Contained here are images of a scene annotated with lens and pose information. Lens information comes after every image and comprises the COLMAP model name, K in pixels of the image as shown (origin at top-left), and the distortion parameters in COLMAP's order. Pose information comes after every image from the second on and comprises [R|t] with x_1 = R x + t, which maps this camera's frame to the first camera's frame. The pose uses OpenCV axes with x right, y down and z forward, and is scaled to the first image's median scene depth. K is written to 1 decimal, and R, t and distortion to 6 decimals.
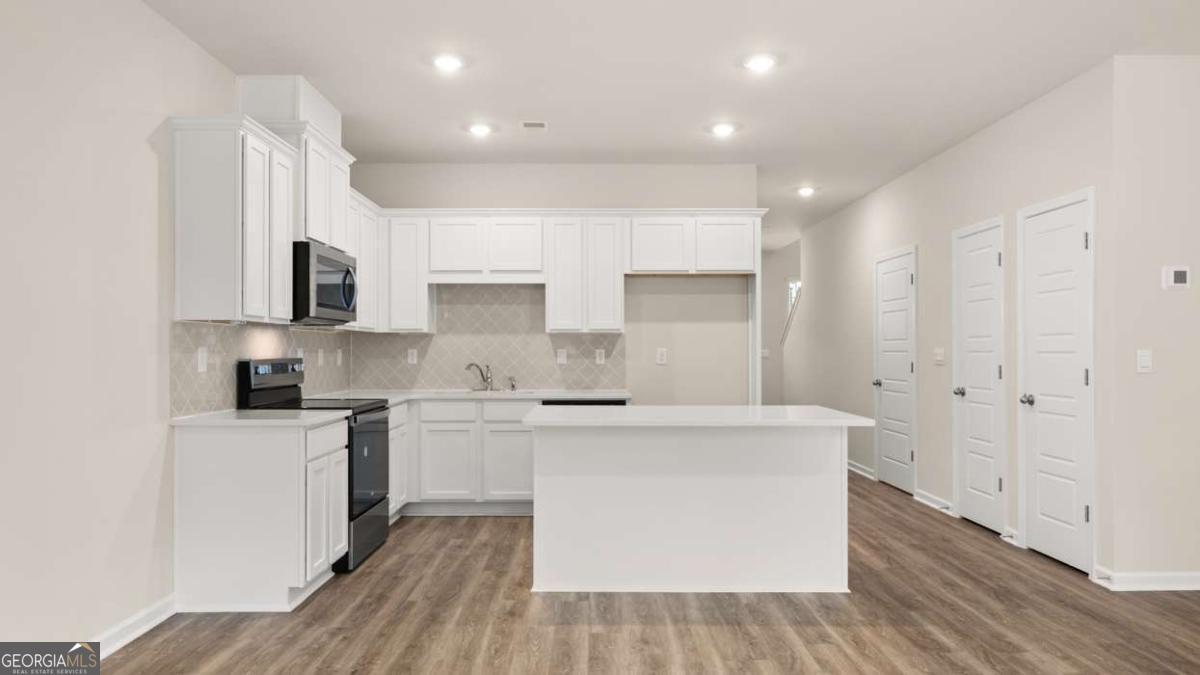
lens RADIAL K [[782.4, 0, 598.6], [0, 782.4, 336.8], [0, 0, 1]] dist [0.001710, -0.003451]
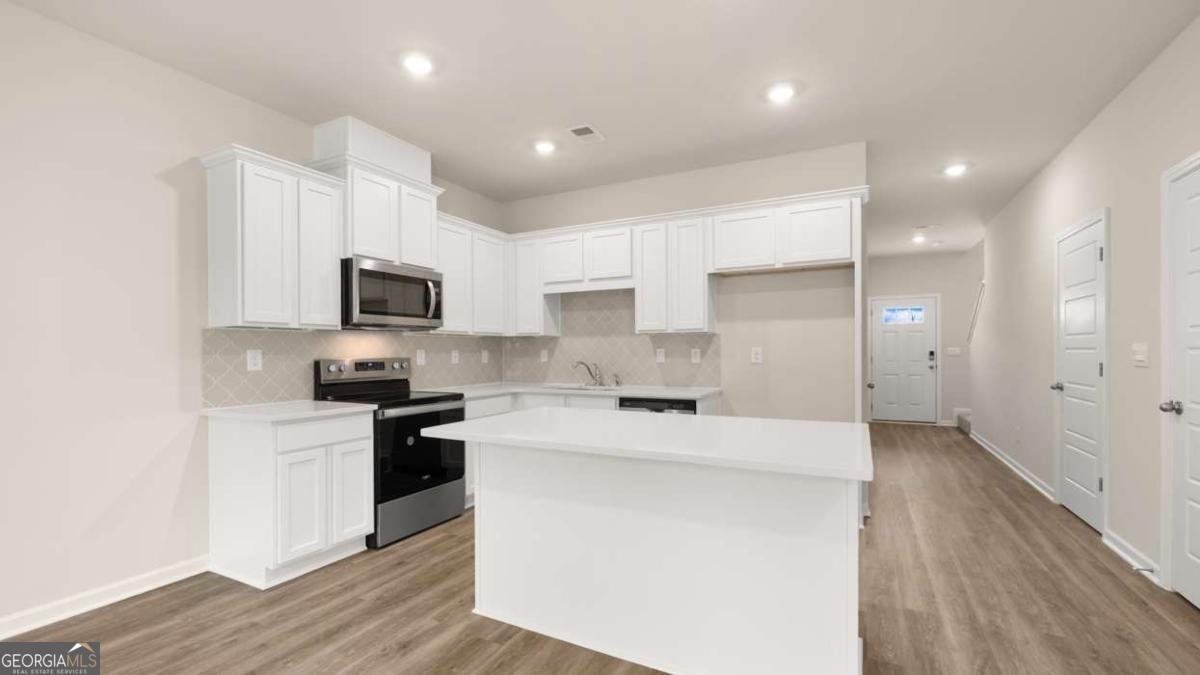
lens RADIAL K [[509.1, 0, 600.0], [0, 509.1, 351.2], [0, 0, 1]] dist [-0.000908, 0.000489]
pose [[0.884633, -0.005009, -0.466261, 0.282215], [0.014341, 0.999762, 0.016470, 0.008745], [0.466067, -0.021256, 0.884494, 0.468917]]
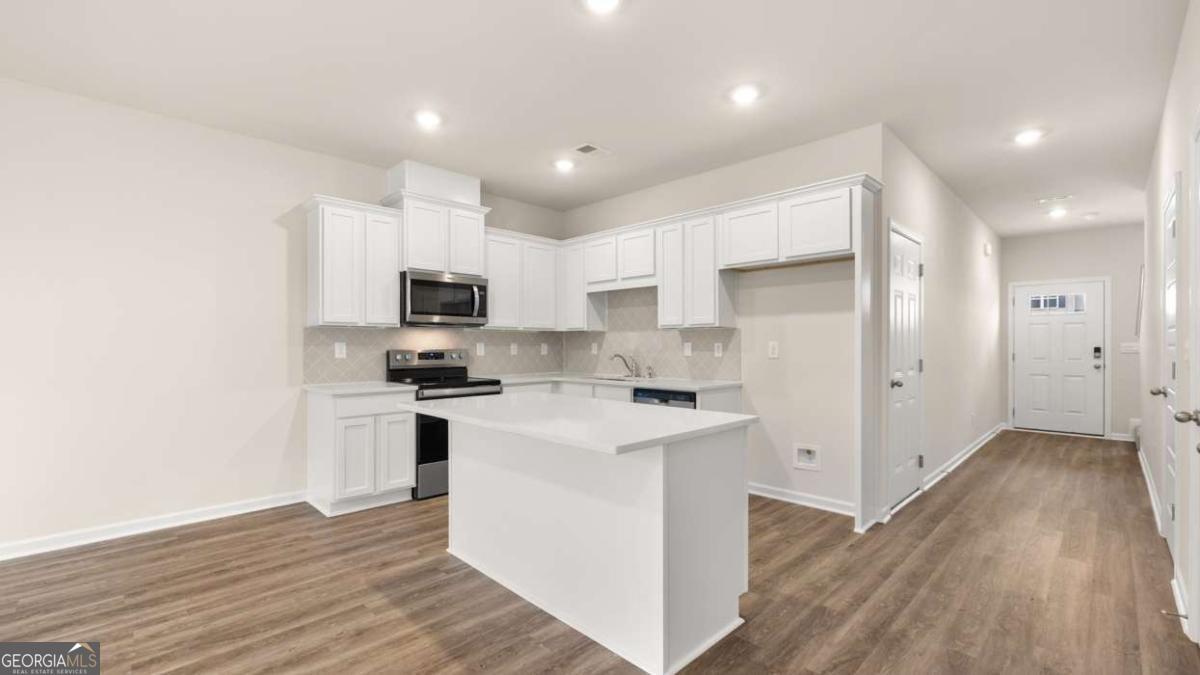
lens RADIAL K [[509.1, 0, 594.5], [0, 509.1, 342.3], [0, 0, 1]] dist [-0.000908, 0.000489]
pose [[0.693251, -0.003020, -0.720690, 0.528482], [0.013115, 0.999878, 0.008426, 0.009786], [0.720577, -0.015293, 0.693206, 0.547562]]
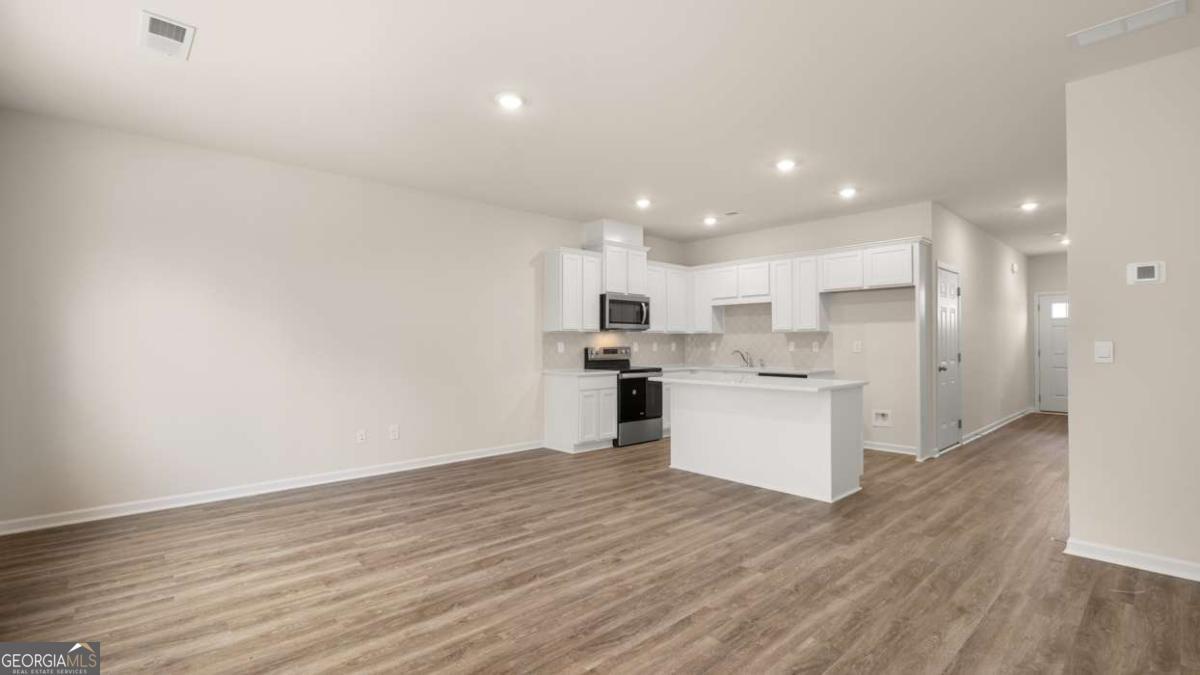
lens RADIAL K [[537.6, 0, 600.6], [0, 537.6, 335.5], [0, 0, 1]] dist [-0.000683, -0.000032]
pose [[0.671867, -0.012069, -0.740574, 0.683139], [0.014627, 0.999888, -0.003025, 0.000053], [0.740527, -0.008800, 0.671968, -0.020937]]
